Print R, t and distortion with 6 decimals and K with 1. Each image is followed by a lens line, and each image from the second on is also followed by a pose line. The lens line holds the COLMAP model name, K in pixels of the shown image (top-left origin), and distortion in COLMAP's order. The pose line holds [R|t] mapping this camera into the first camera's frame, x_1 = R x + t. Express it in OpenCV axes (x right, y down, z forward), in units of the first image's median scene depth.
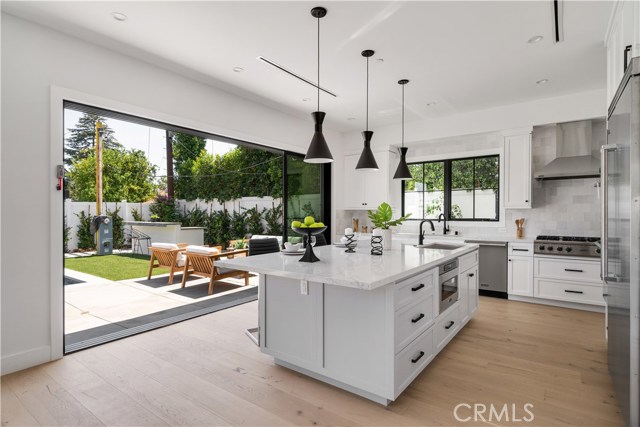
lens RADIAL K [[338.0, 0, 315.8], [0, 338.0, 211.4], [0, 0, 1]] dist [0.014085, -0.000990]
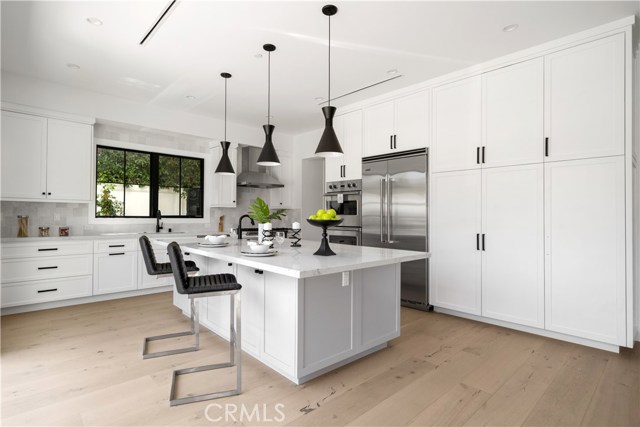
lens RADIAL K [[338.0, 0, 315.8], [0, 338.0, 211.4], [0, 0, 1]] dist [0.014085, -0.000990]
pose [[0.158927, 0.014306, 0.987187, -0.543570], [-0.017053, 0.999786, -0.011744, 0.015249], [-0.987143, -0.014968, 0.159136, 0.475408]]
